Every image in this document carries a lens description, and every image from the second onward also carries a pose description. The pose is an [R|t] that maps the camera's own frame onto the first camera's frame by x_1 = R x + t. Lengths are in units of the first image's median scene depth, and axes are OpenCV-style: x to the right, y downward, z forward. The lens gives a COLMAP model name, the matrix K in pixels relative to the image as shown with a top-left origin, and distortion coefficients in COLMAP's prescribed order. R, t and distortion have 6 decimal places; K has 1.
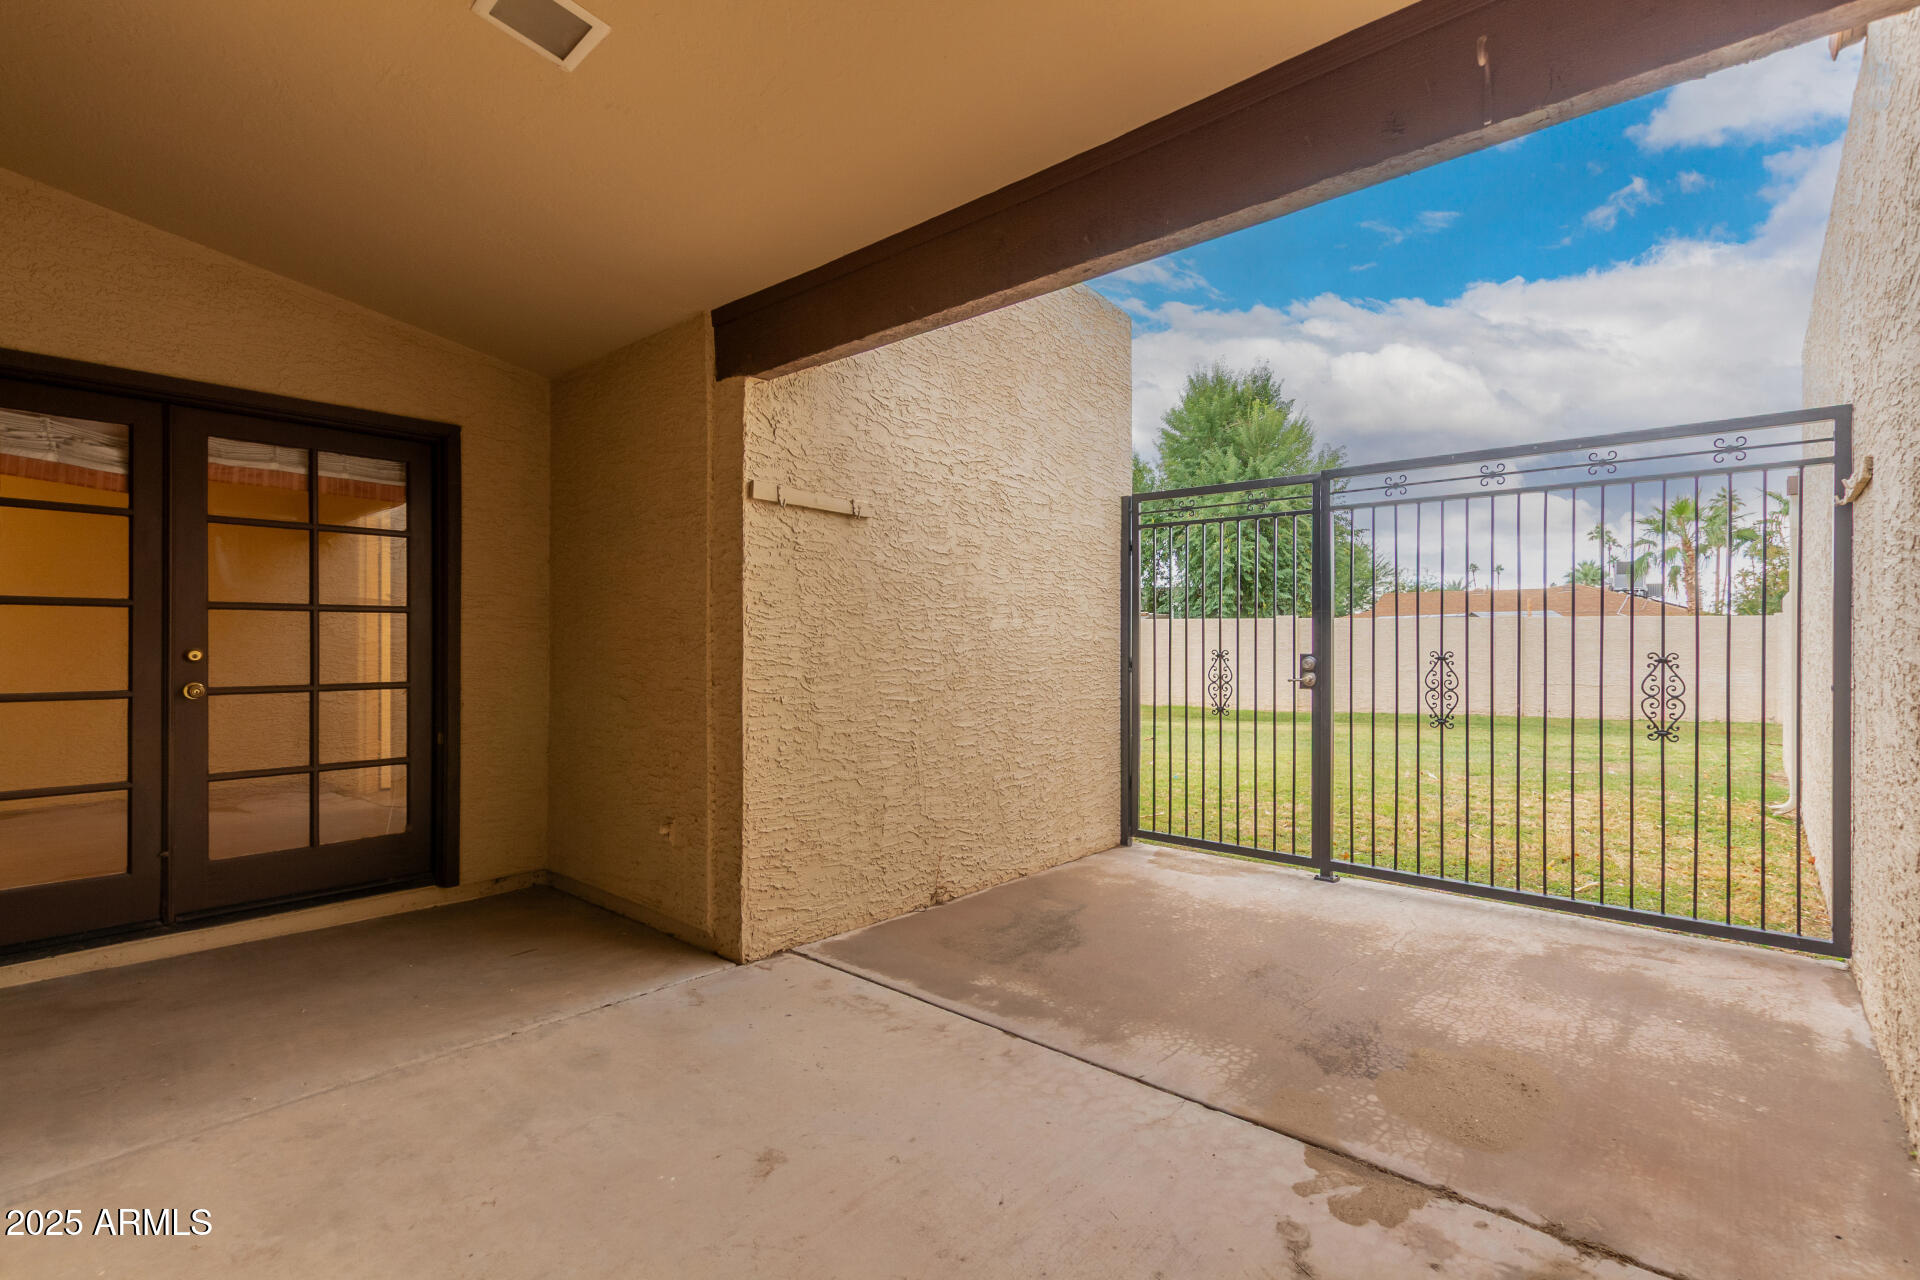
lens RADIAL K [[877.6, 0, 963.8], [0, 877.6, 645.8], [0, 0, 1]] dist [0.003159, -0.001362]
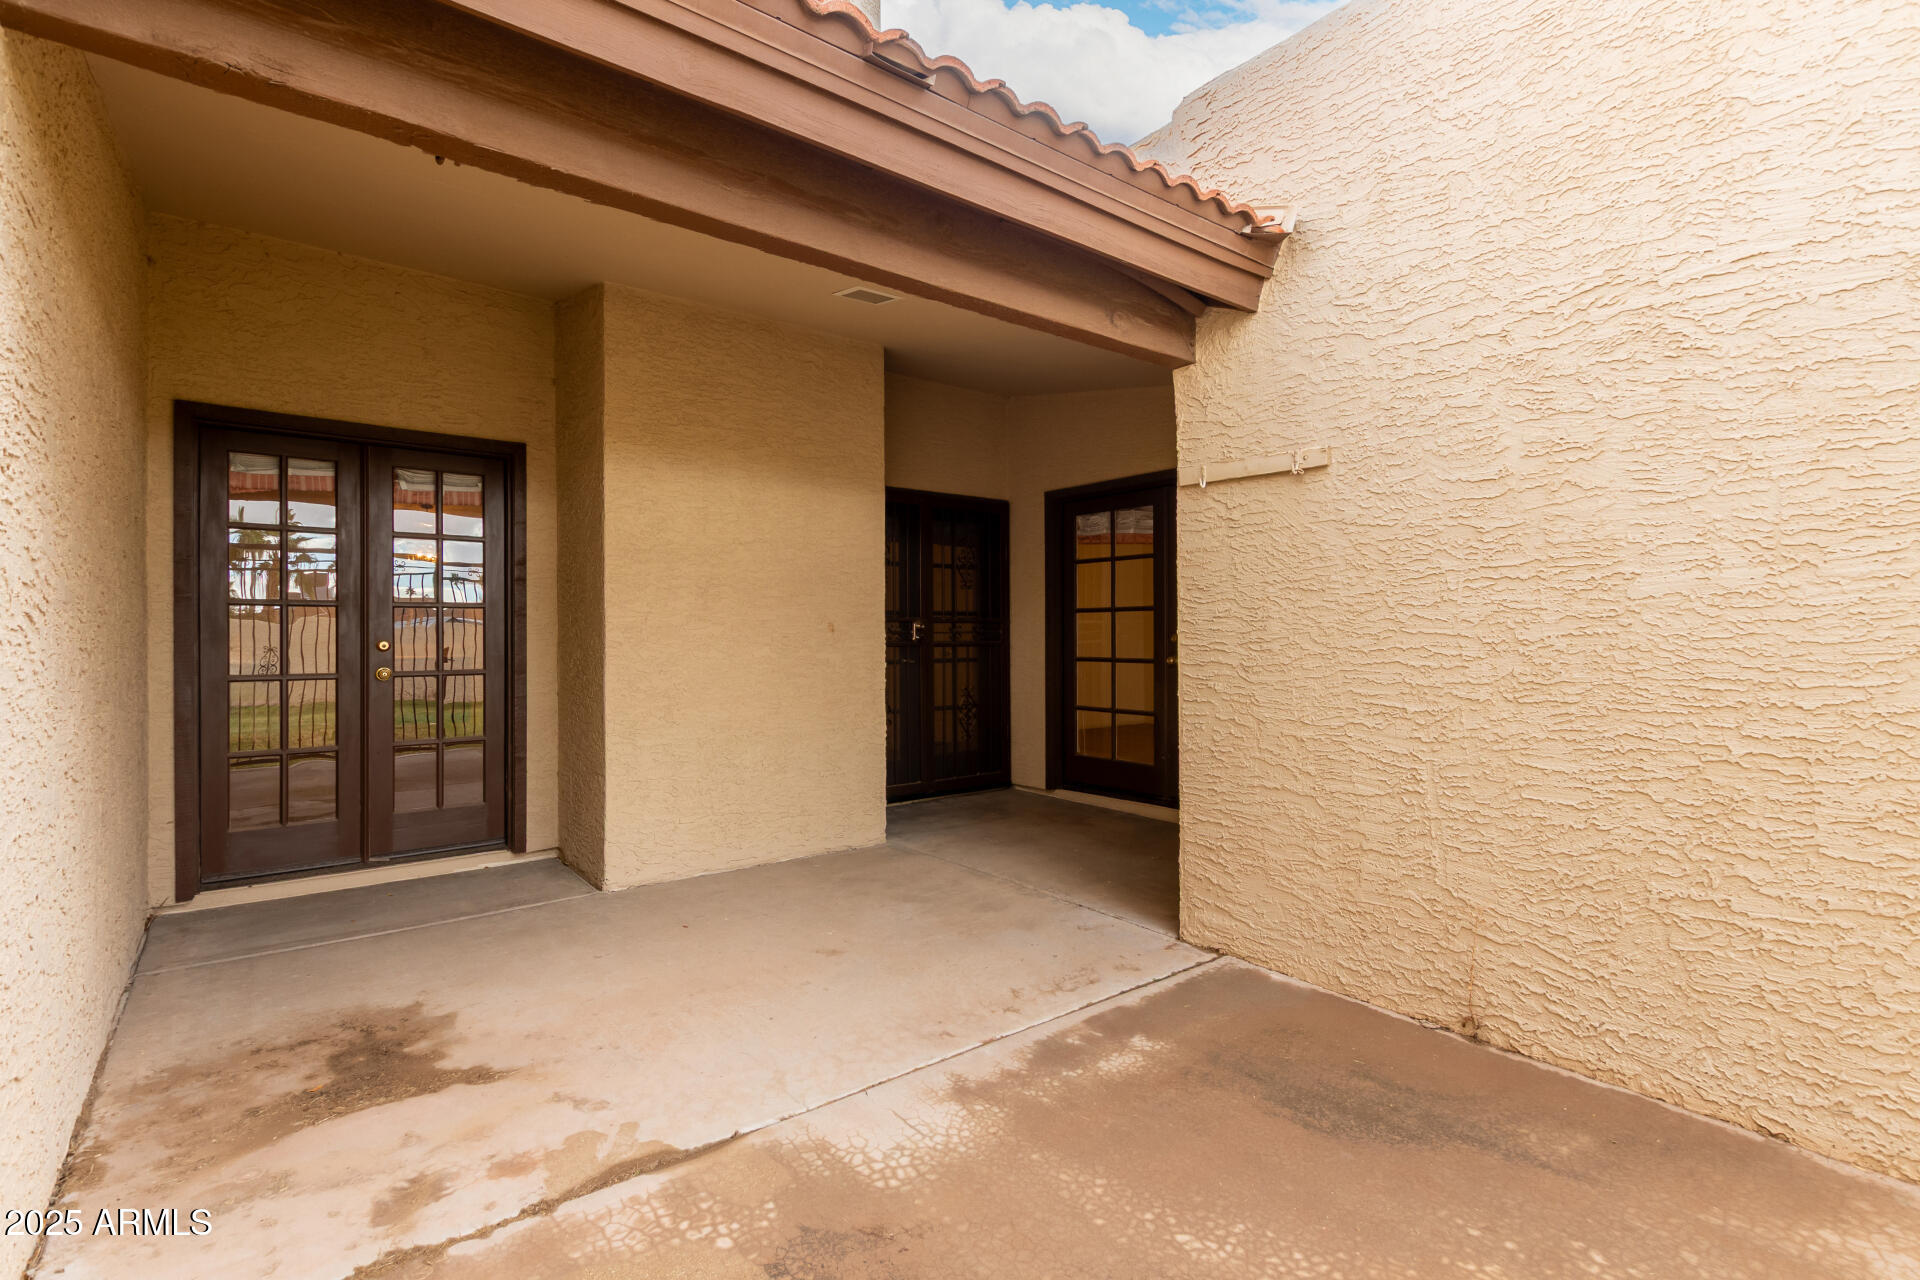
lens RADIAL K [[877.6, 0, 965.4], [0, 877.6, 633.7], [0, 0, 1]] dist [0.003159, -0.001362]
pose [[-0.164014, -0.002934, -0.986454, 0.751114], [0.001496, 0.999994, -0.003222, 0.005877], [0.986457, -0.002004, -0.164009, 0.856723]]
